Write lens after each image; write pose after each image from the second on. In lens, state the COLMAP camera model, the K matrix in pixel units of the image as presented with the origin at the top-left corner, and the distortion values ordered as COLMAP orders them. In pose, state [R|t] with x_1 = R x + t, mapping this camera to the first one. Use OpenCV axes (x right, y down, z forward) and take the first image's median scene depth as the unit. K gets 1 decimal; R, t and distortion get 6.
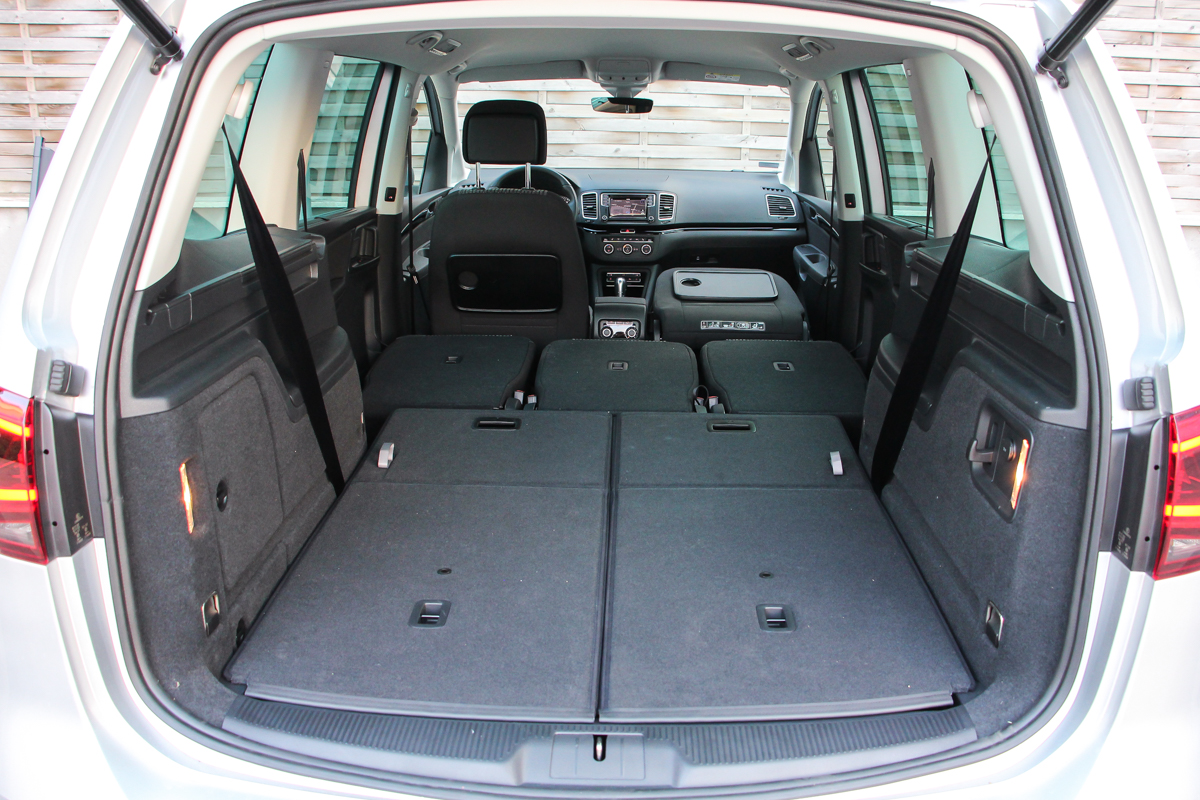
lens RADIAL K [[1023.9, 0, 631.8], [0, 1023.9, 394.3], [0, 0, 1]] dist [-0.192663, 0.166949]
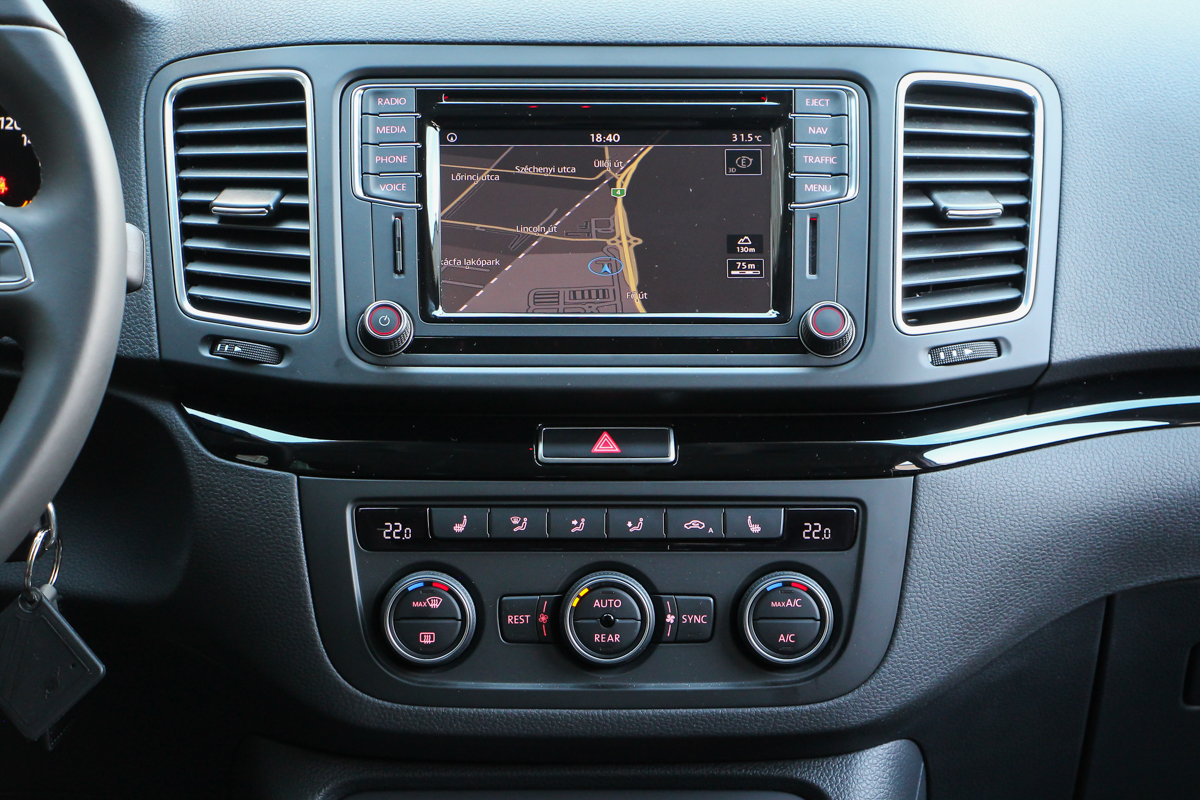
lens RADIAL K [[4122.7, 0, 600.0], [0, 4122.7, 400.0], [0, 0, 1]] dist [0.476602, 0.147230]
pose [[0.999795, -0.007463, 0.018799, -0.036157], [0.008721, 0.997666, -0.067728, -0.390716], [-0.018250, 0.067878, 0.997527, 1.654422]]
